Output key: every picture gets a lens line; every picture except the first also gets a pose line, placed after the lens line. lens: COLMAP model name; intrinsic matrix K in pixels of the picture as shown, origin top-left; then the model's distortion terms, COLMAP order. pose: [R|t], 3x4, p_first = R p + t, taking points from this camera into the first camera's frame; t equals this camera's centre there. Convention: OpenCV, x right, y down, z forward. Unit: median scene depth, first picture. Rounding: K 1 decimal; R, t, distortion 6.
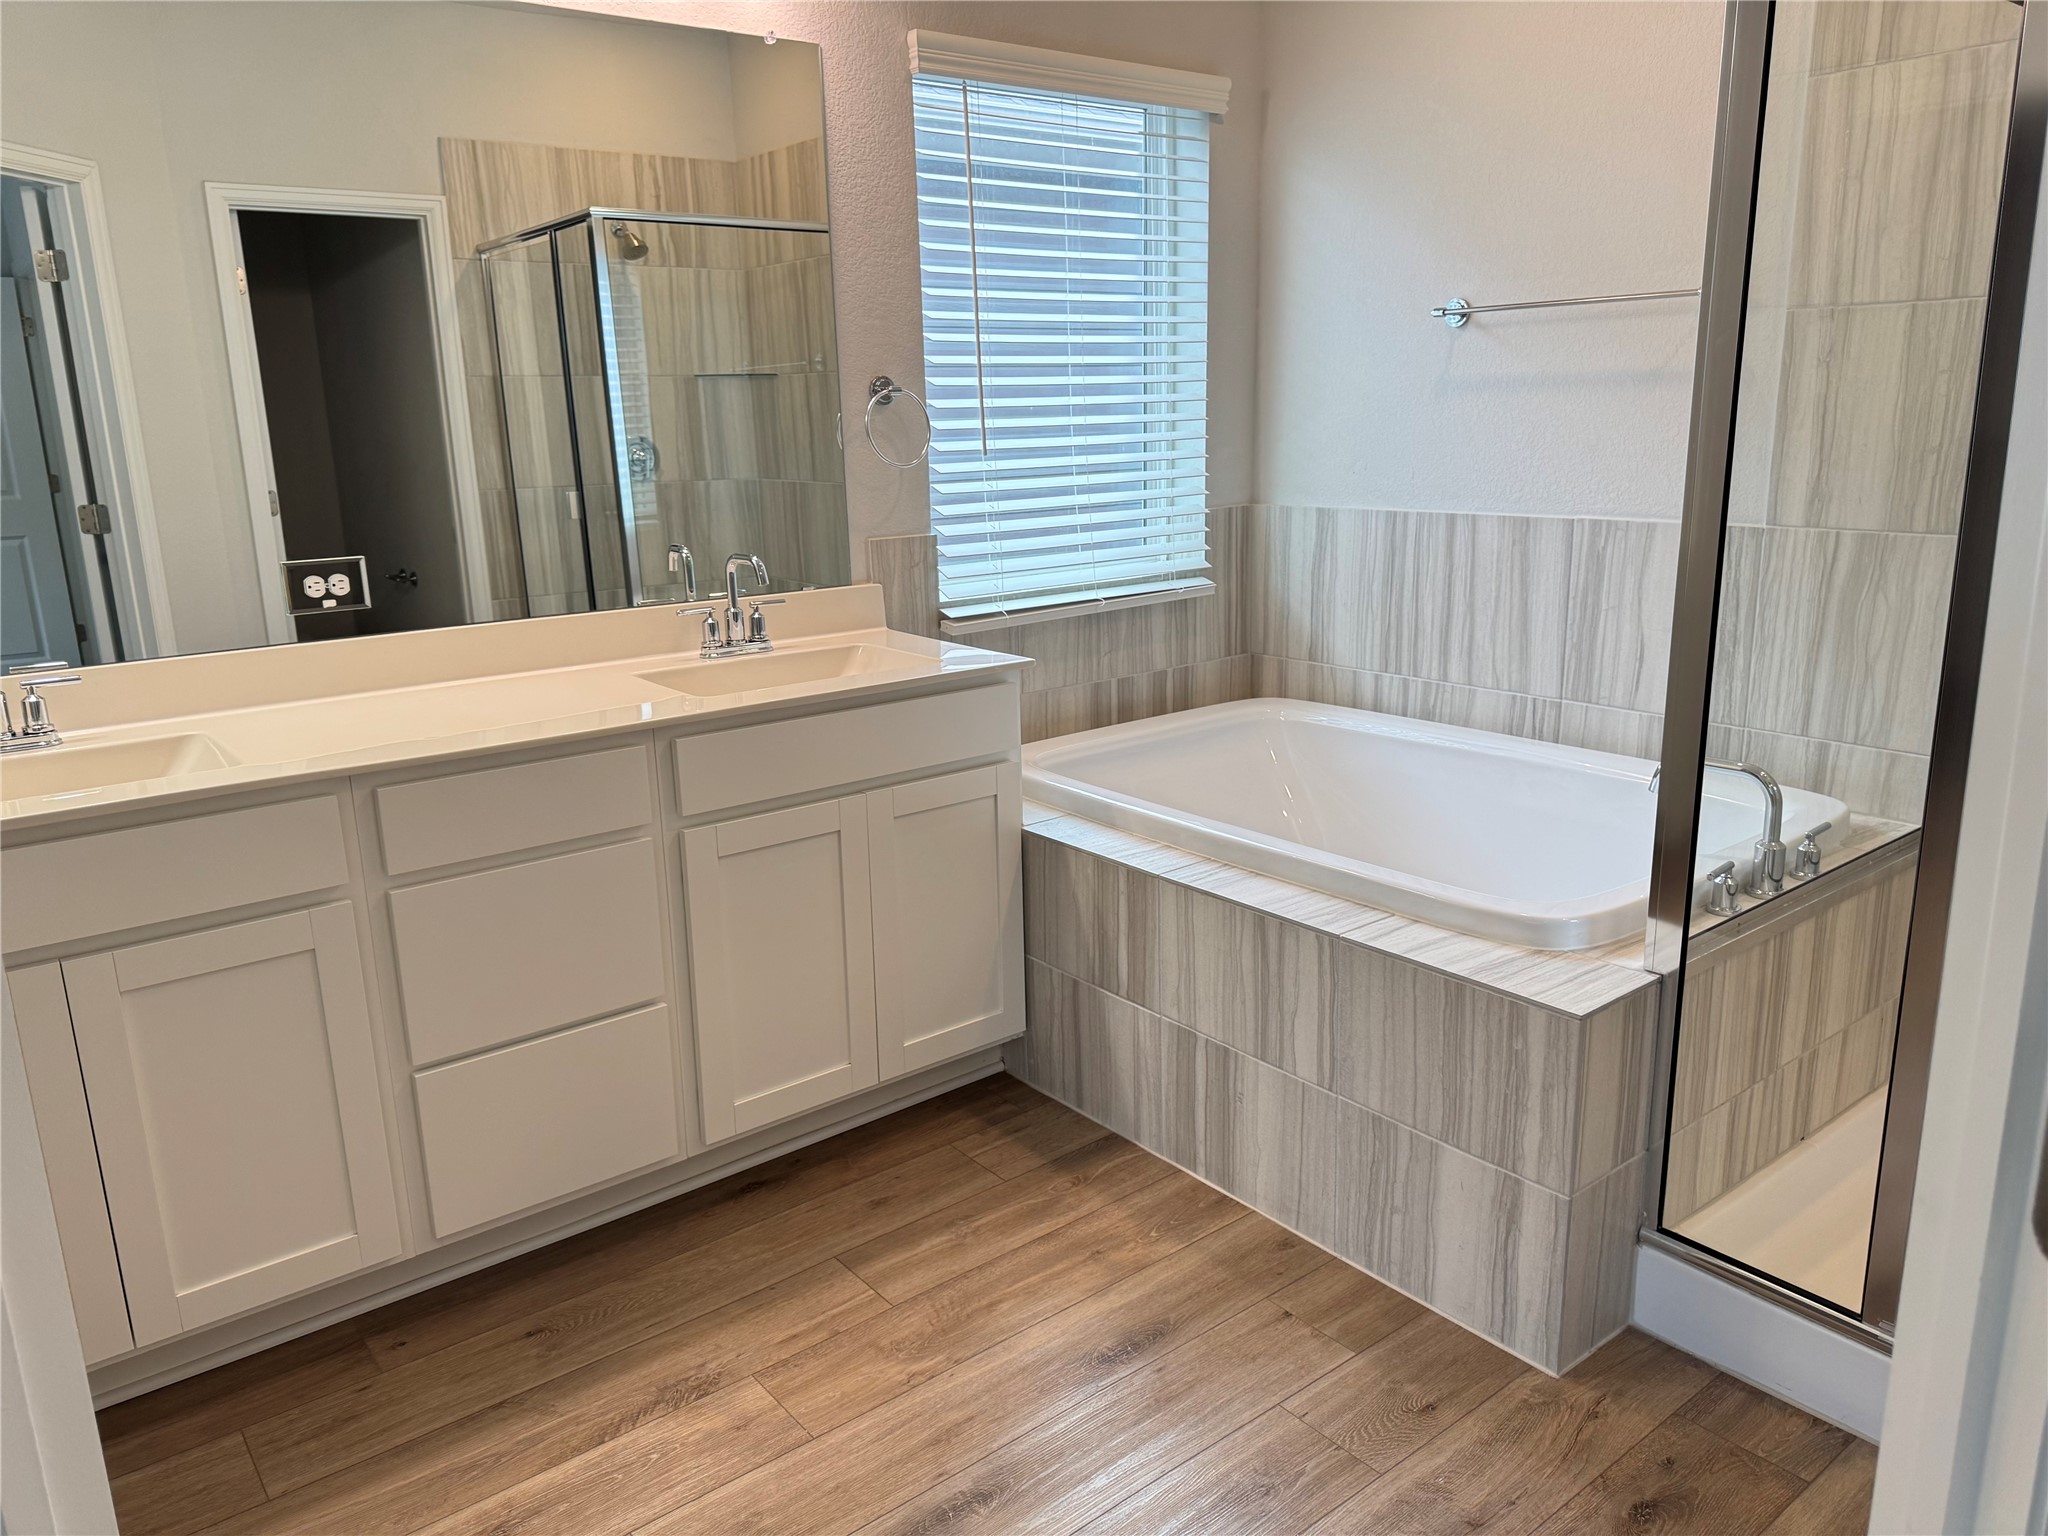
lens RADIAL K [[1429.8, 0, 1024.0], [0, 1429.8, 768.0], [0, 0, 1]] dist [0.103881, -0.165288]
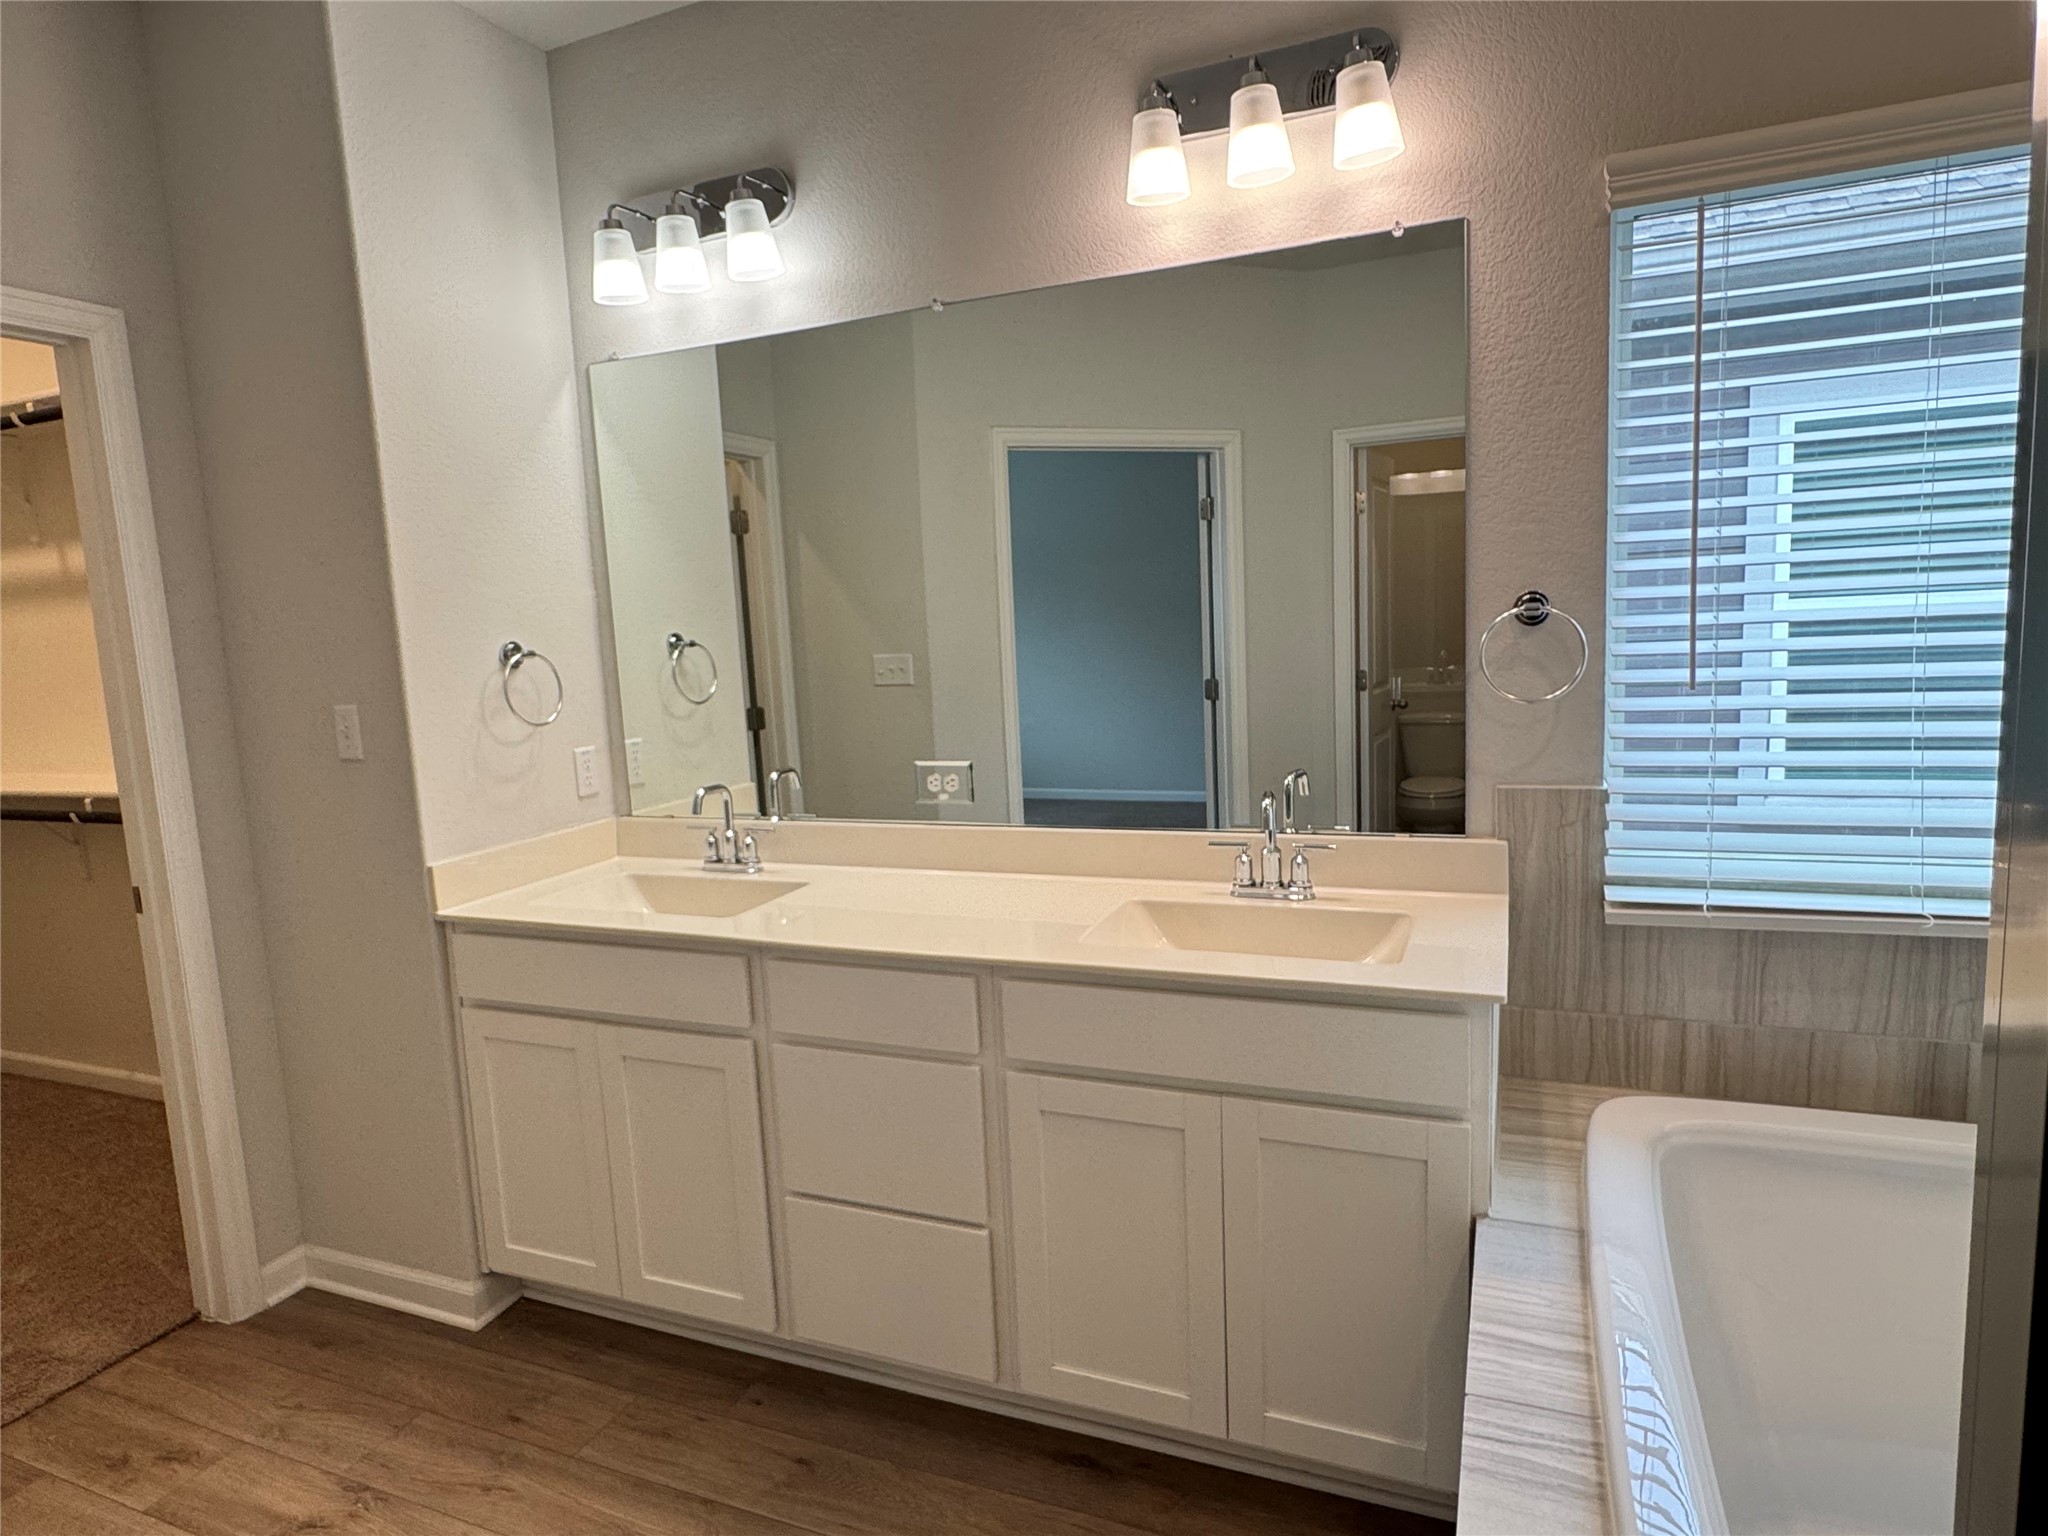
lens RADIAL K [[1163.8, 0, 1007.2], [0, 1163.8, 773.9], [0, 0, 1]] dist [-0.007137, 0.000397]
pose [[0.482907, 0.117083, -0.867809, 0.358534], [-0.175774, 0.983811, 0.034921, -0.154168], [0.857849, 0.135675, 0.495669, 0.477150]]
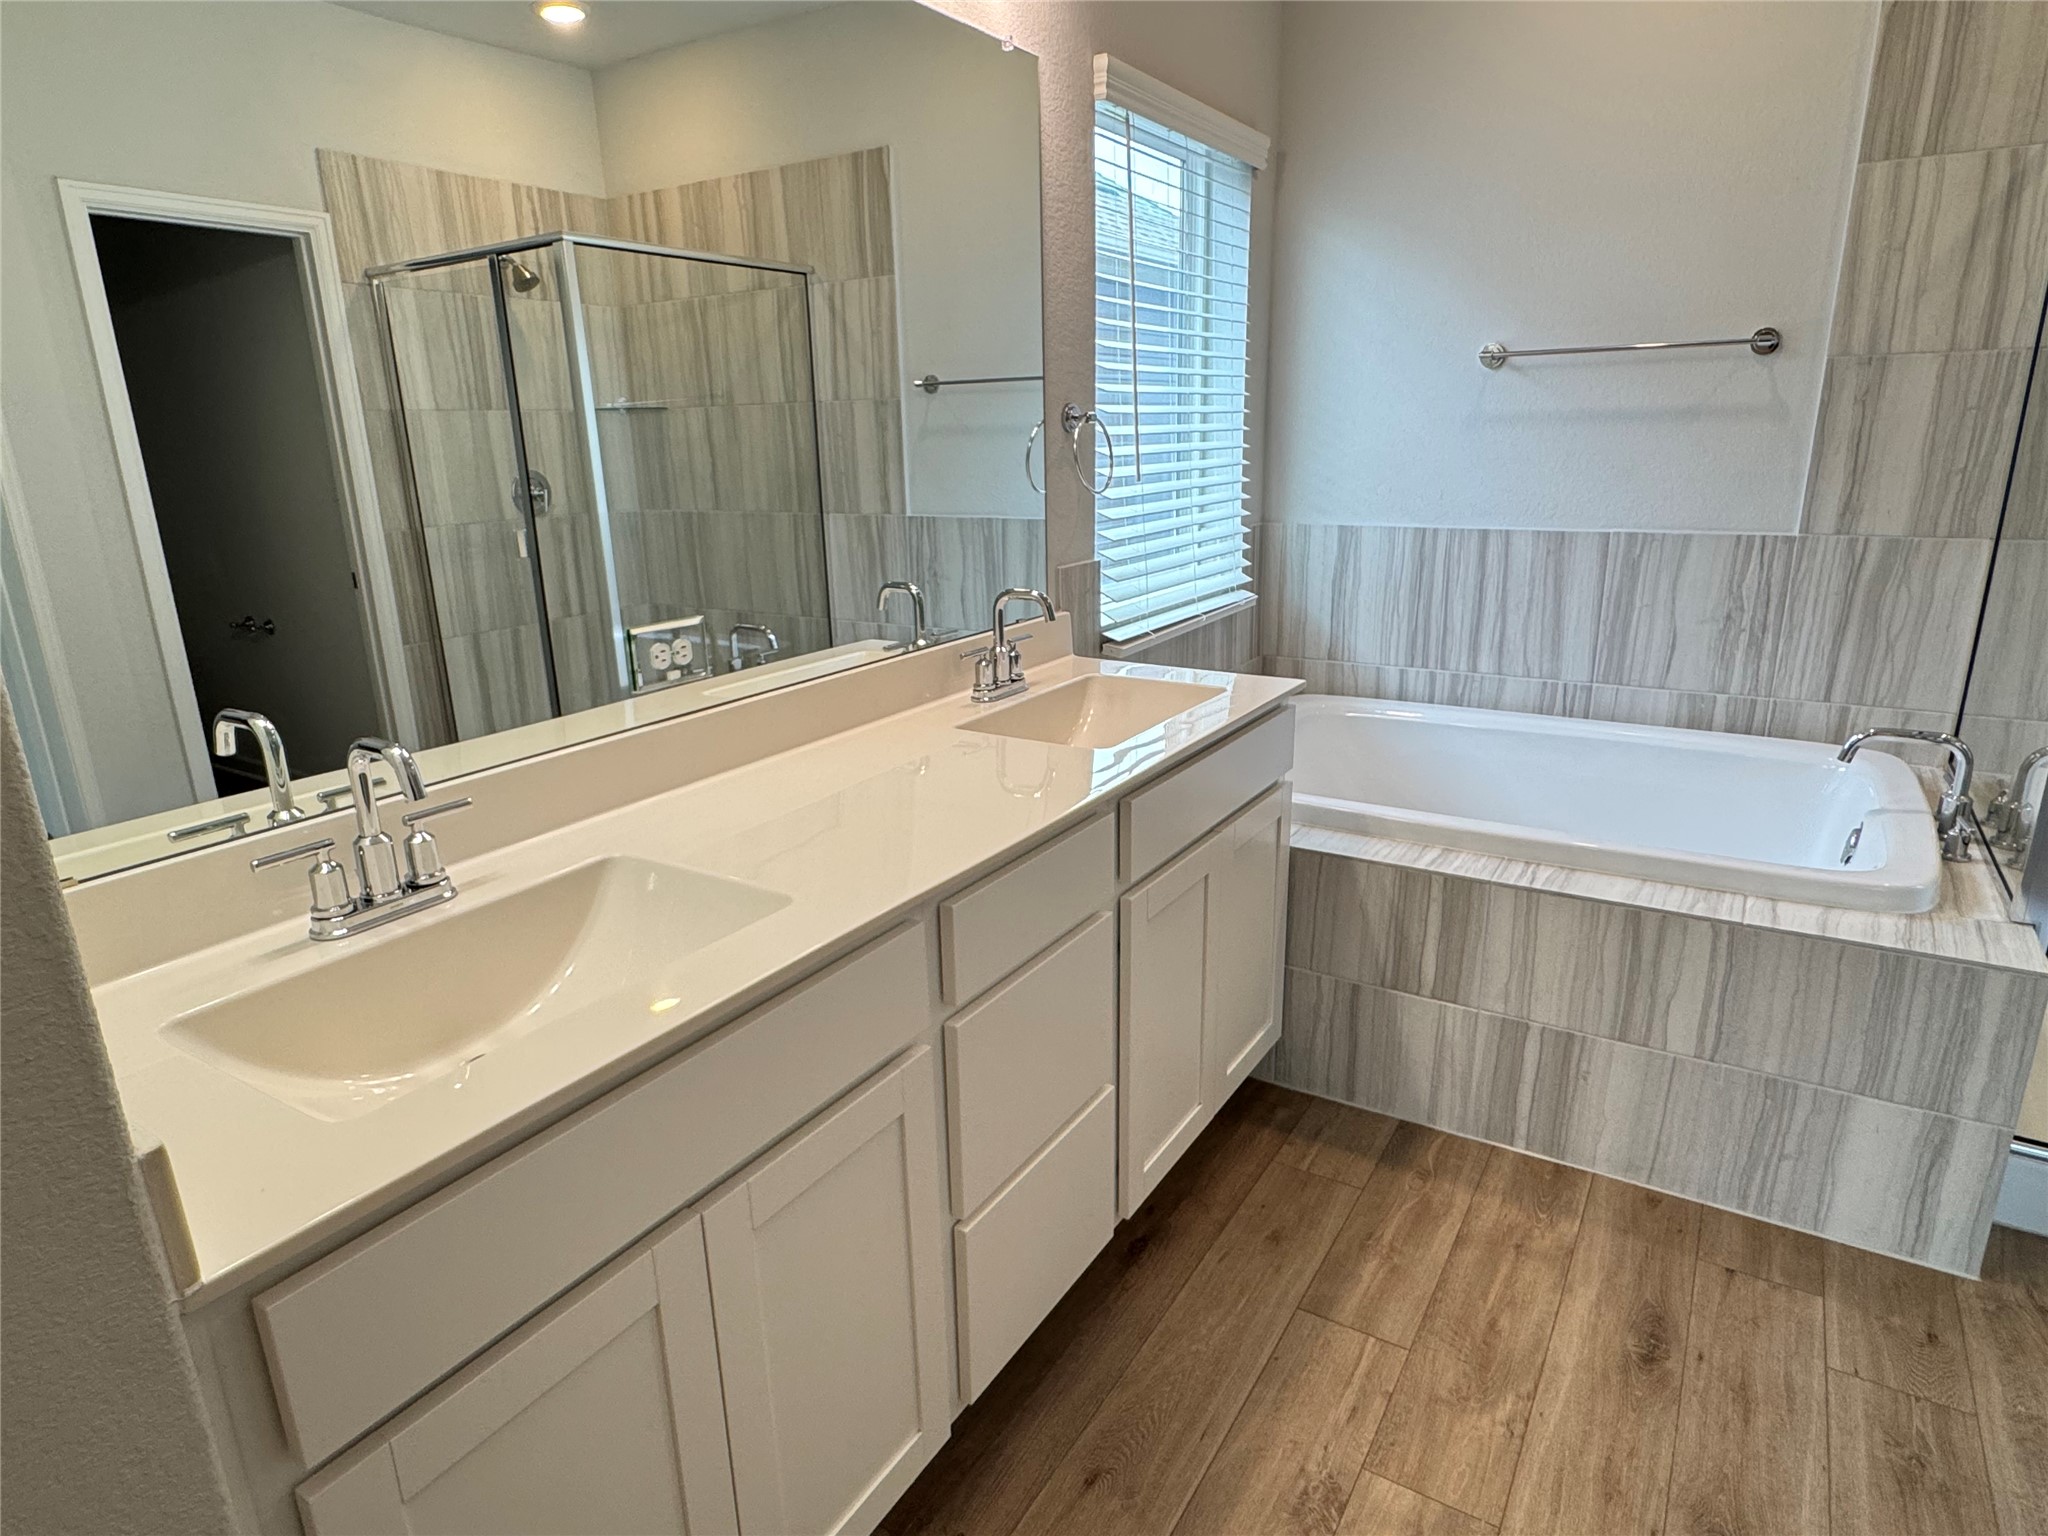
lens RADIAL K [[1163.8, 0, 1007.2], [0, 1163.8, 773.9], [0, 0, 1]] dist [-0.007137, 0.000397]
pose [[0.946265, -0.090796, 0.310385, -0.441710], [0.080701, 0.995711, 0.045242, -0.062179], [-0.313162, -0.017762, 0.949534, 0.266843]]
